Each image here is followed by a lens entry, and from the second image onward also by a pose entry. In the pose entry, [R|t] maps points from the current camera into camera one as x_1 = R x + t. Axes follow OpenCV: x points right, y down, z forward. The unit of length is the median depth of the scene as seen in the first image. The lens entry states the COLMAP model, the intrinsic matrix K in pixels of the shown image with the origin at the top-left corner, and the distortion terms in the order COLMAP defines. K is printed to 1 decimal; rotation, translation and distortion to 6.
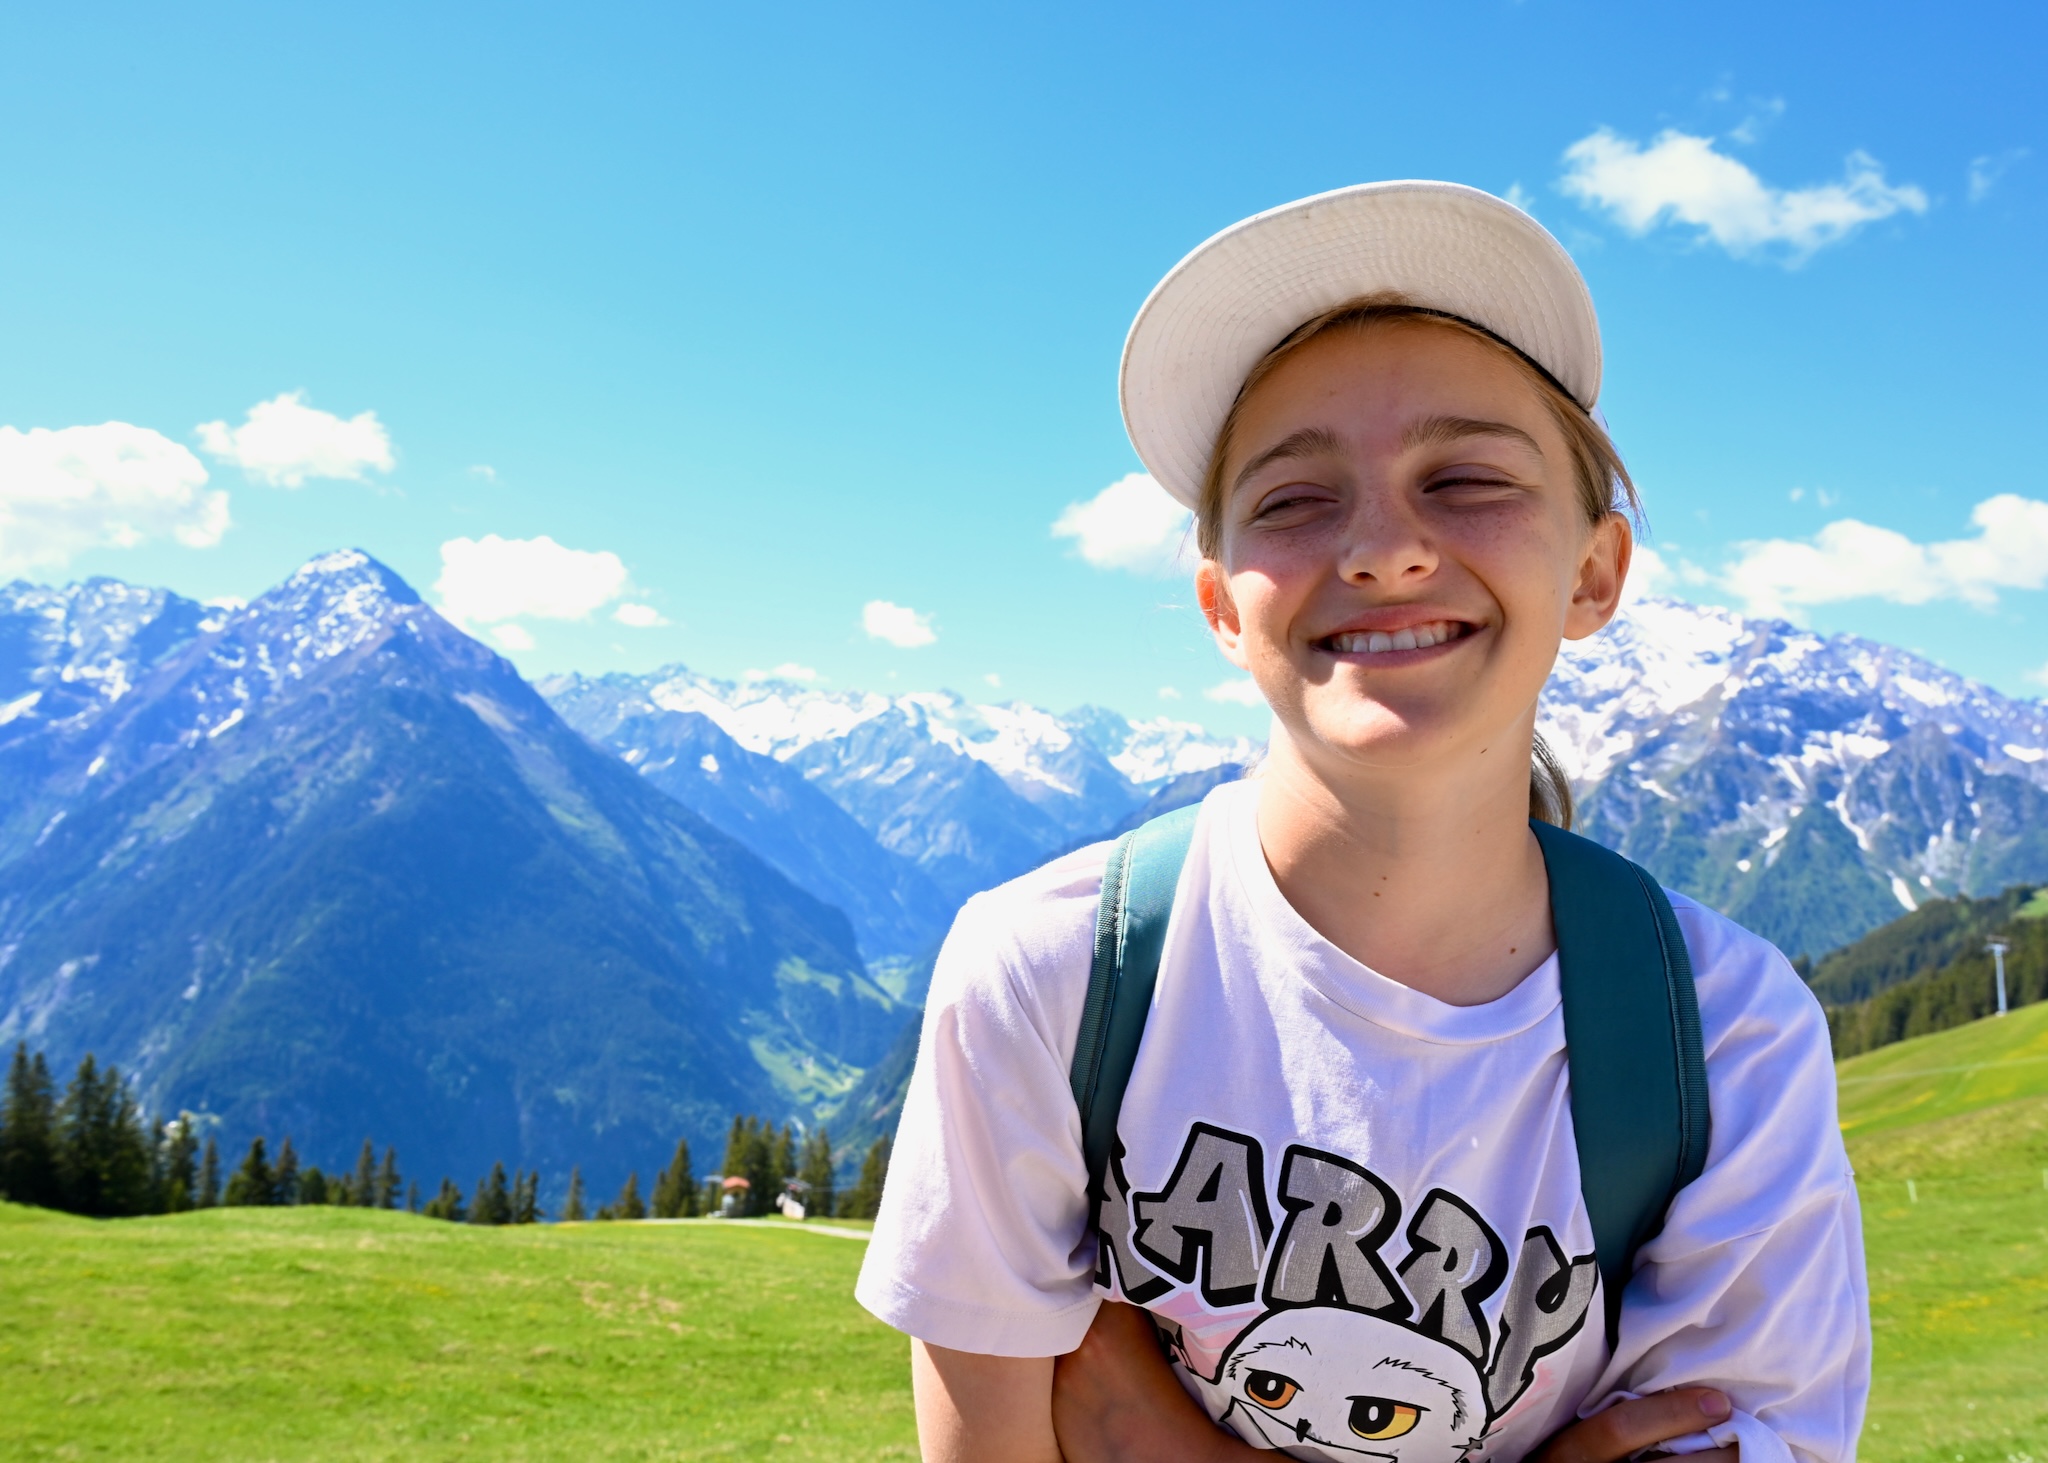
lens RADIAL K [[1627.5, 0, 1013.4], [0, 1627.5, 721.0], [0, 0, 1]] dist [0.014815, -0.010852]
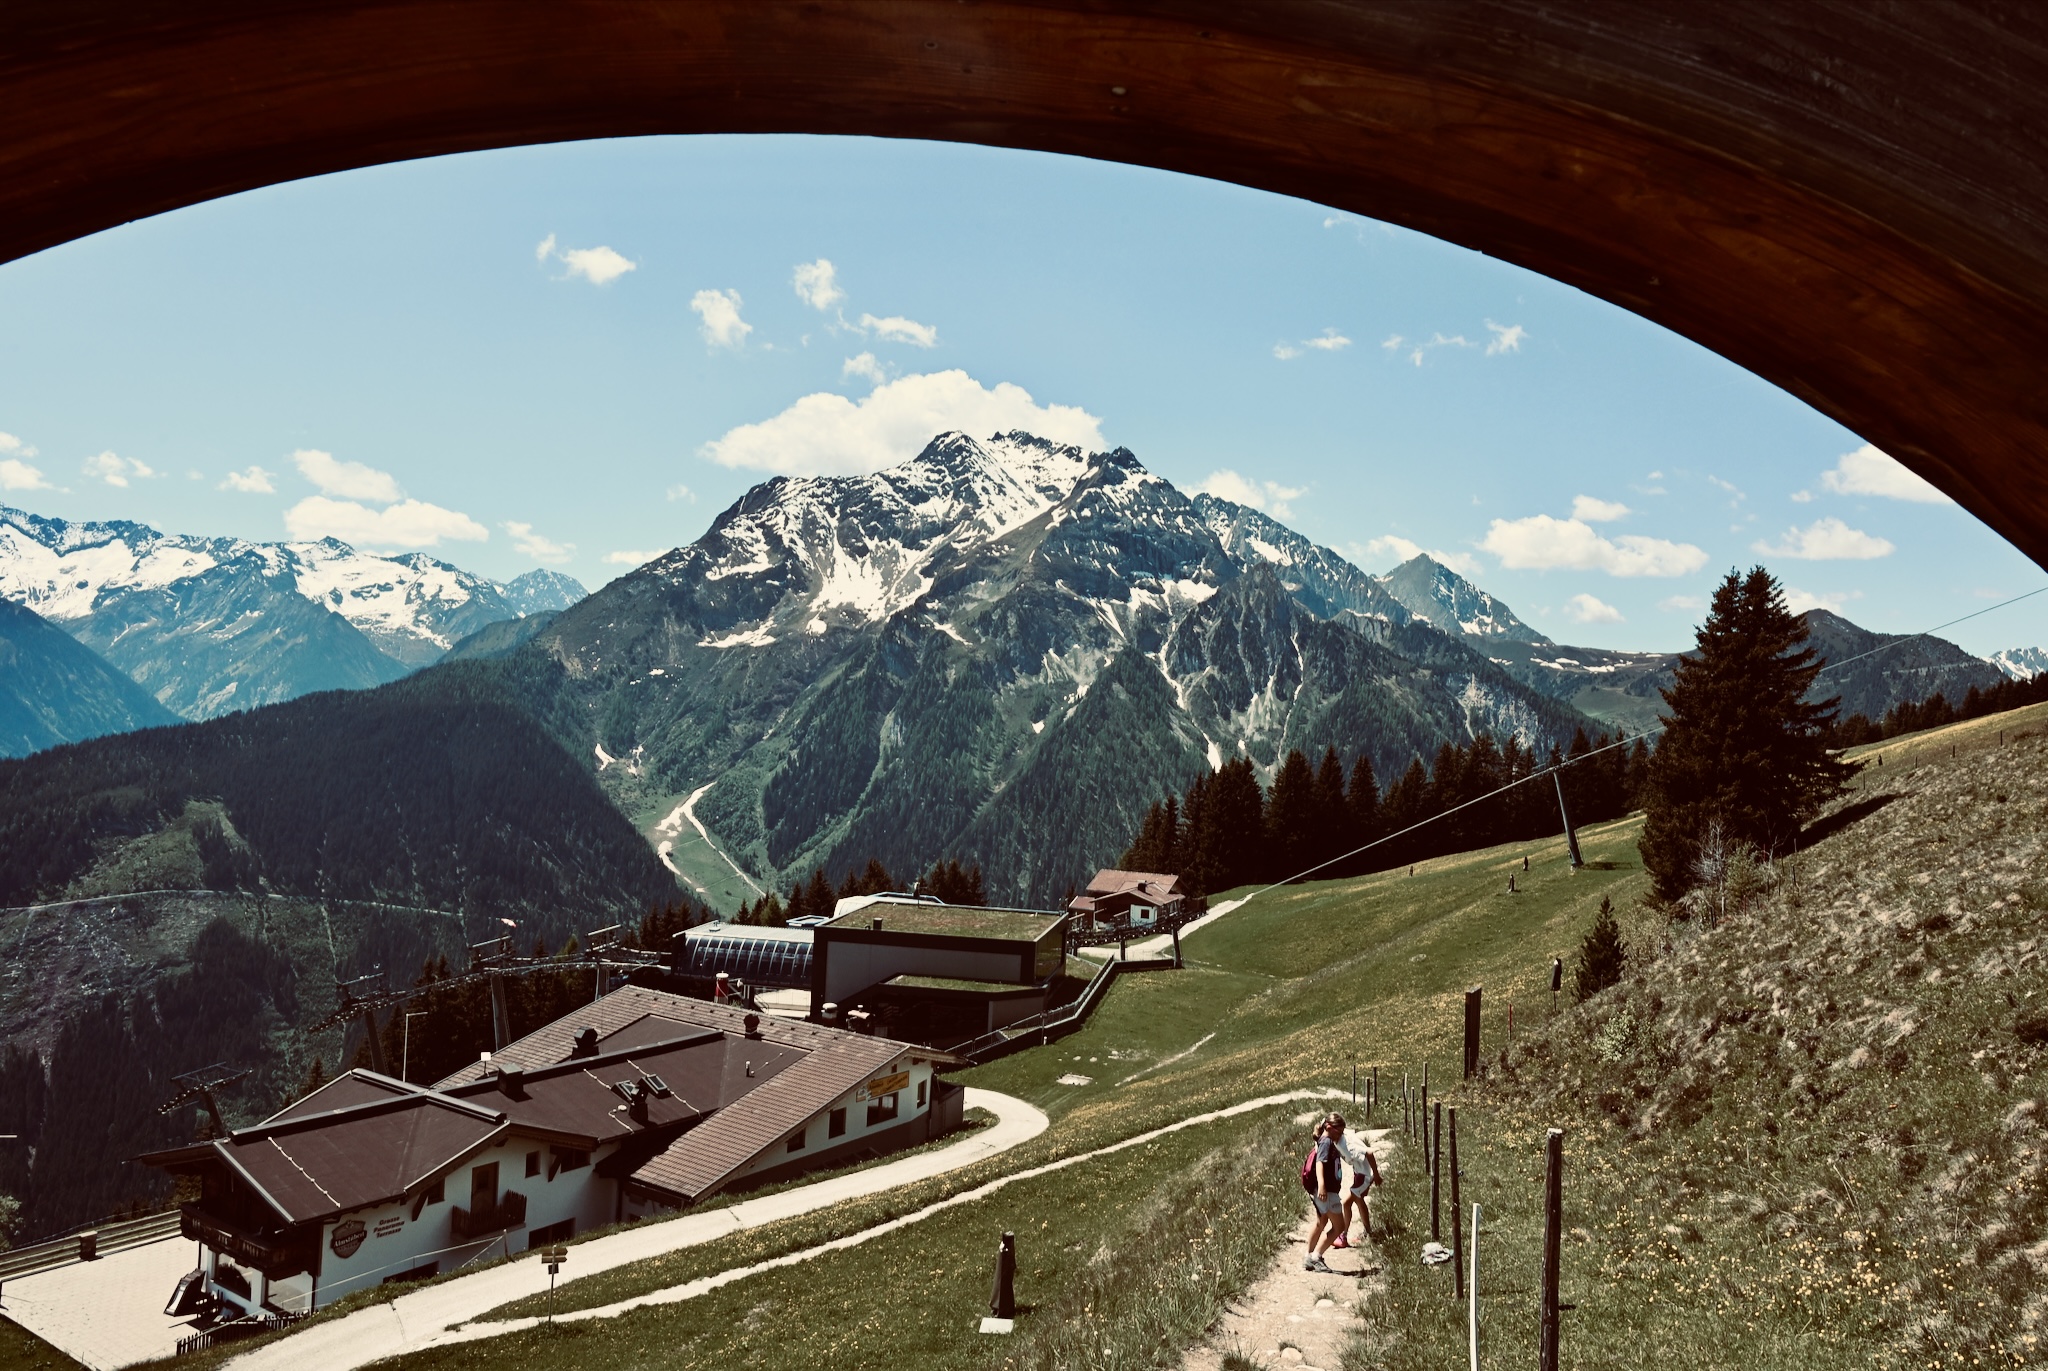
lens RADIAL K [[1469.3, 0, 1084.2], [0, 1469.3, 745.1], [0, 0, 1]] dist [-0.003454, -0.013873]
pose [[0.933971, -0.006486, 0.357290, 0.190790], [-0.028101, 0.995406, 0.091527, 0.027885], [-0.356243, -0.095524, 0.929498, 0.292874]]
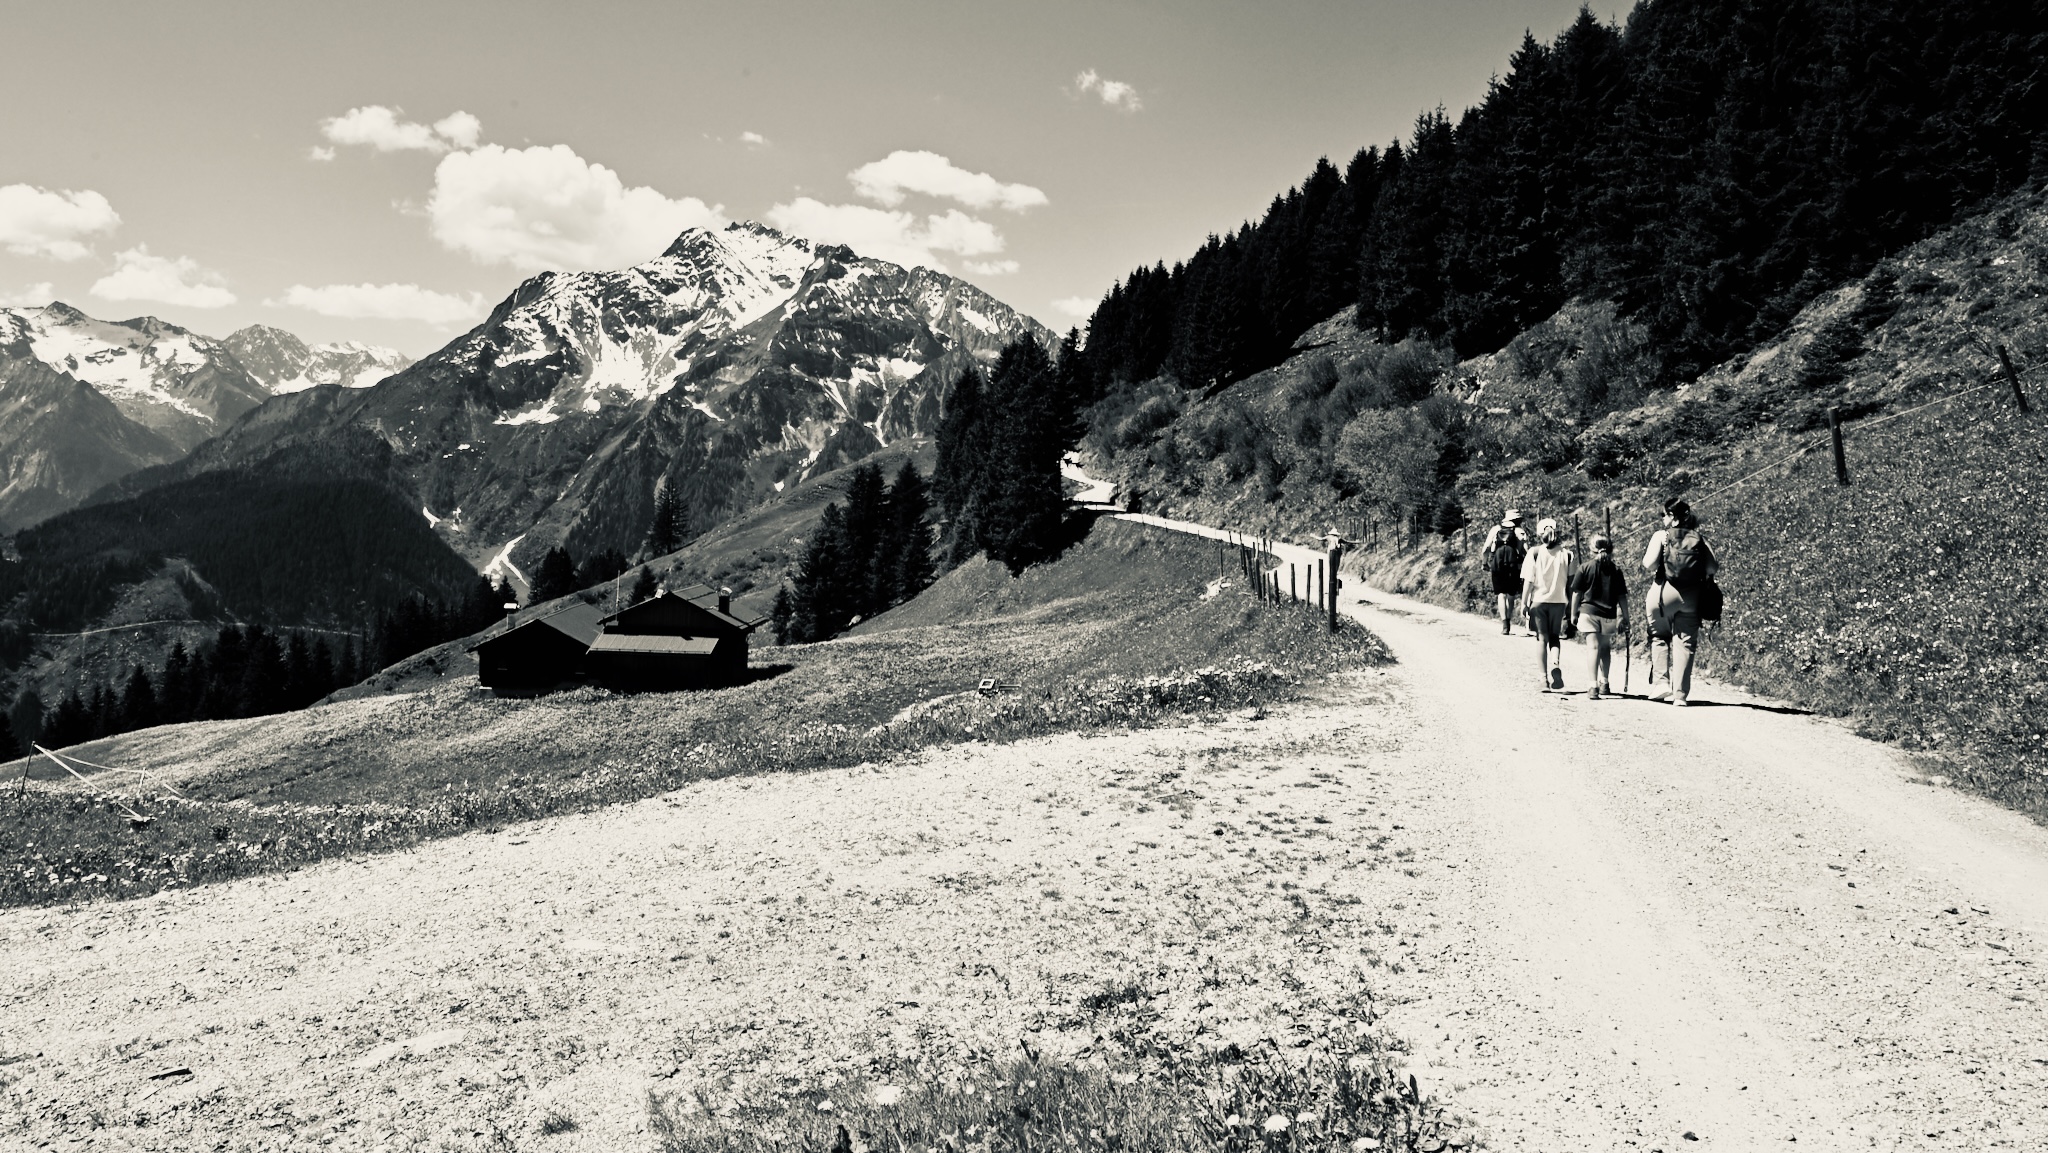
lens RADIAL K [[1519.7, 0, 923.9], [0, 1519.7, 484.8], [0, 0, 1]] dist [-0.008695, -0.005956]
pose [[0.906140, -0.025132, 0.422230, 0.119316], [-0.012926, 0.996122, 0.087032, 0.004605], [-0.422780, -0.084321, 0.902301, 0.106259]]
